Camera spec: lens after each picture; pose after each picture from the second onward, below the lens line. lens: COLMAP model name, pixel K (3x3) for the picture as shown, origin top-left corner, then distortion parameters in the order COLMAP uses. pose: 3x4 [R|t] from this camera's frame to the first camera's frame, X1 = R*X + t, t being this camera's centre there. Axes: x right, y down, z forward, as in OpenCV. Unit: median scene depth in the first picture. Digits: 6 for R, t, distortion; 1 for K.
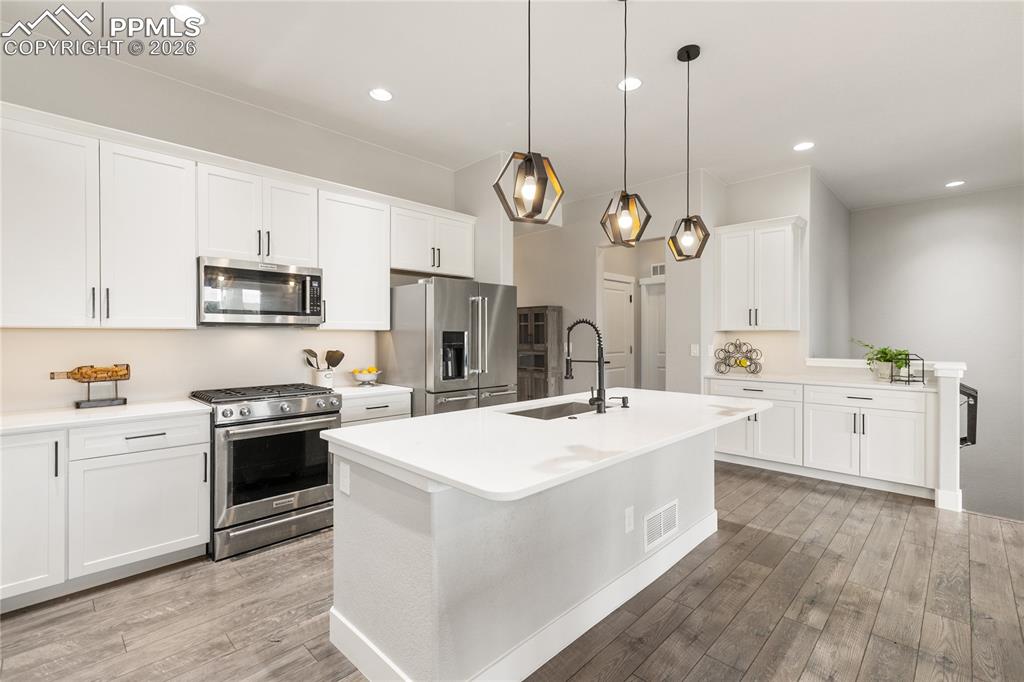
lens RADIAL K [[460.0, 0, 511.5], [0, 460.0, 336.6], [0, 0, 1]] dist [0.003126, 0.000463]
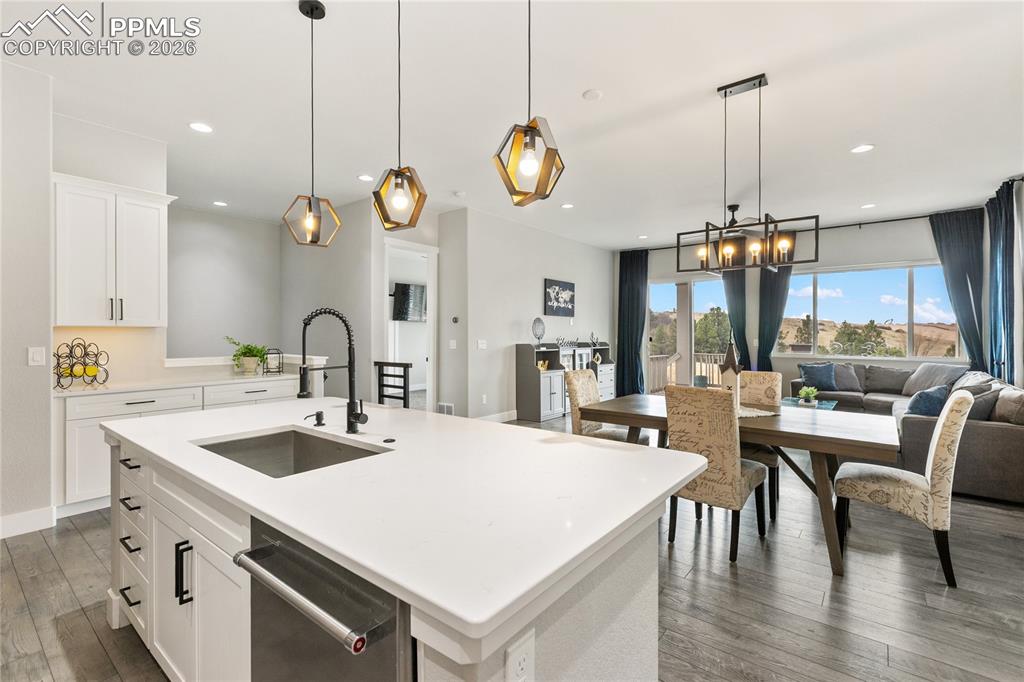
lens RADIAL K [[466.3, 0, 515.4], [0, 466.3, 335.1], [0, 0, 1]] dist [0.001209, 0.000306]
pose [[-0.110826, -0.000637, 0.993840, -0.470793], [0.001921, 0.999998, 0.000855, 0.001895], [-0.993838, 0.002004, -0.110824, 0.629853]]
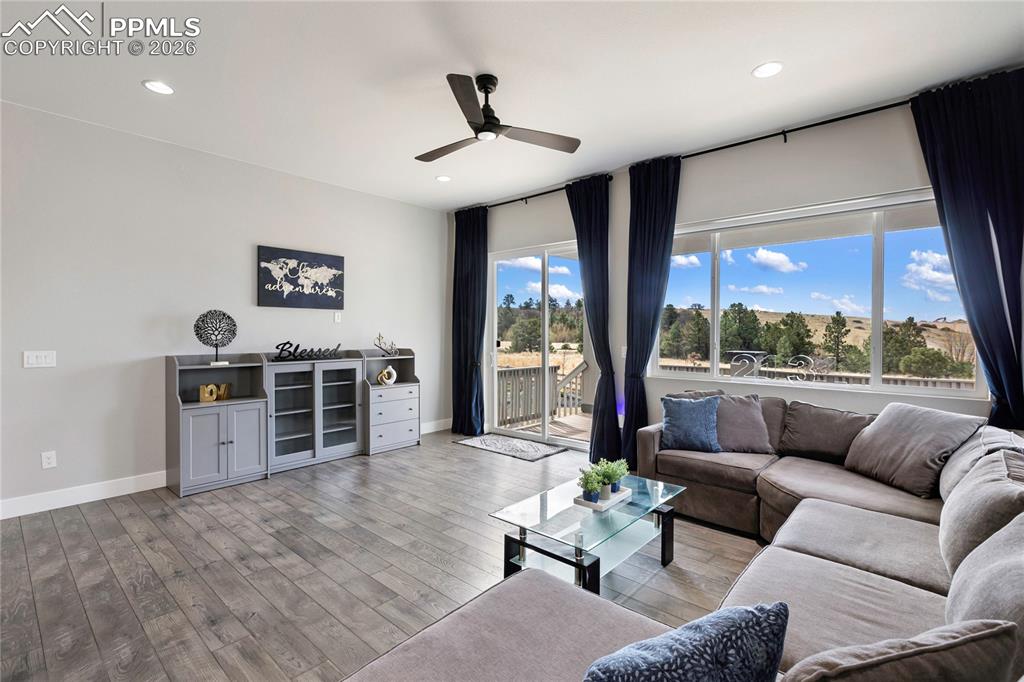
lens RADIAL K [[468.4, 0, 510.4], [0, 468.4, 336.6], [0, 0, 1]] dist [-0.000697, -0.000421]
pose [[-0.047730, -0.009439, 0.998816, 0.408337], [0.000252, 0.999955, 0.009462, -0.016967], [-0.998860, 0.000703, -0.047725, -0.510219]]
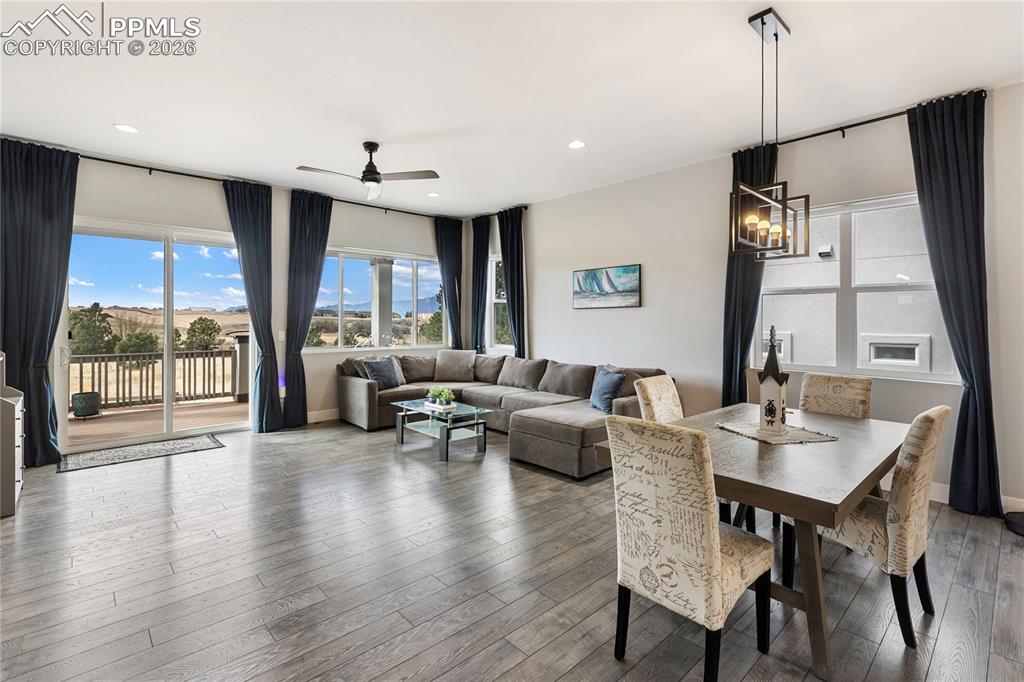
lens RADIAL K [[475.2, 0, 508.8], [0, 475.2, 322.1], [0, 0, 1]] dist [0.000904, 0.000328]
pose [[-0.998727, -0.002042, 0.050395, 0.909017], [-0.001659, 0.999969, 0.007646, -0.023433], [-0.050409, 0.007552, -0.998700, 0.883267]]
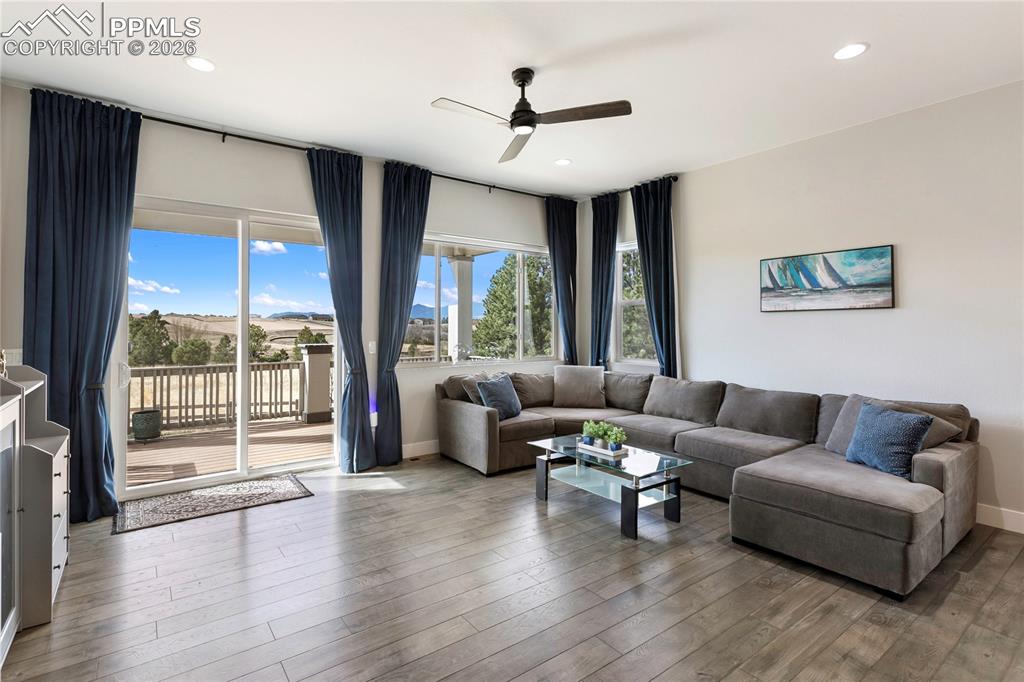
lens RADIAL K [[491.9, 0, 482.8], [0, 491.9, 324.9], [0, 0, 1]] dist [0.000579, 0.000305]
pose [[-0.984253, -0.000917, 0.176764, 1.292536], [-0.000840, 1.000000, 0.000508, -0.024595], [-0.176764, 0.000351, -0.984253, 0.497266]]
